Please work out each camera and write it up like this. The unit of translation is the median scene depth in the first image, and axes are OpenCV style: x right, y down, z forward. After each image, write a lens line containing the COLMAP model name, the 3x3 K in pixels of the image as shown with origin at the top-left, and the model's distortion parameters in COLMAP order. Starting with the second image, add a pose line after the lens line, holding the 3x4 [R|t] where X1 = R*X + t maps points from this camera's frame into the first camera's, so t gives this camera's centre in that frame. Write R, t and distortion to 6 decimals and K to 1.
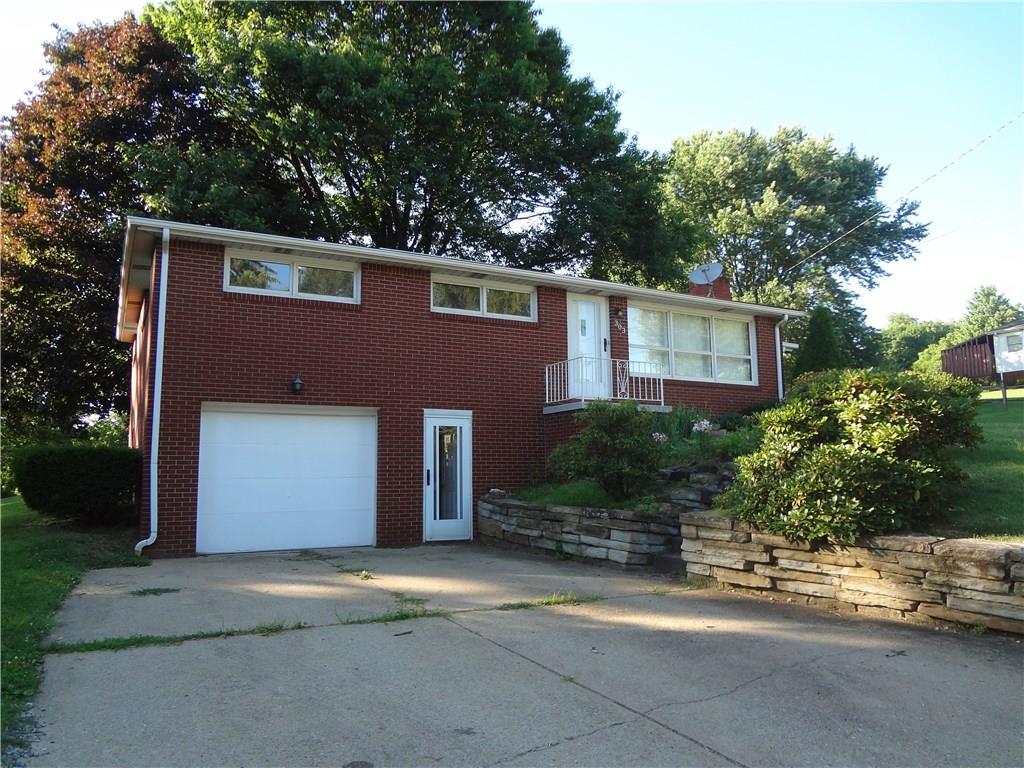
lens RADIAL K [[755.3, 0, 512.0], [0, 755.3, 384.0], [0, 0, 1]] dist [-0.058439, 0.010252]
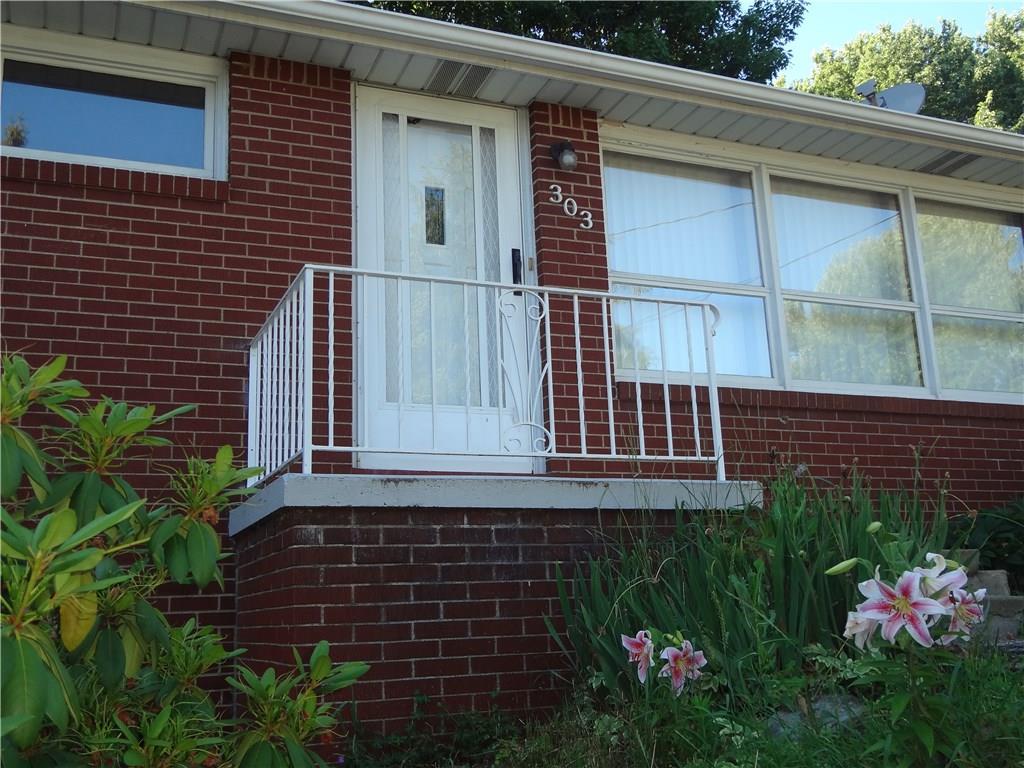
lens RADIAL K [[1018.6, 0, 512.0], [0, 1018.6, 384.0], [0, 0, 1]] dist [0.003430, -0.029543]
pose [[0.993102, -0.054430, -0.103853, 0.176926], [0.045358, 0.995105, -0.087802, 0.024919], [0.108124, 0.082486, 0.990710, 0.707280]]
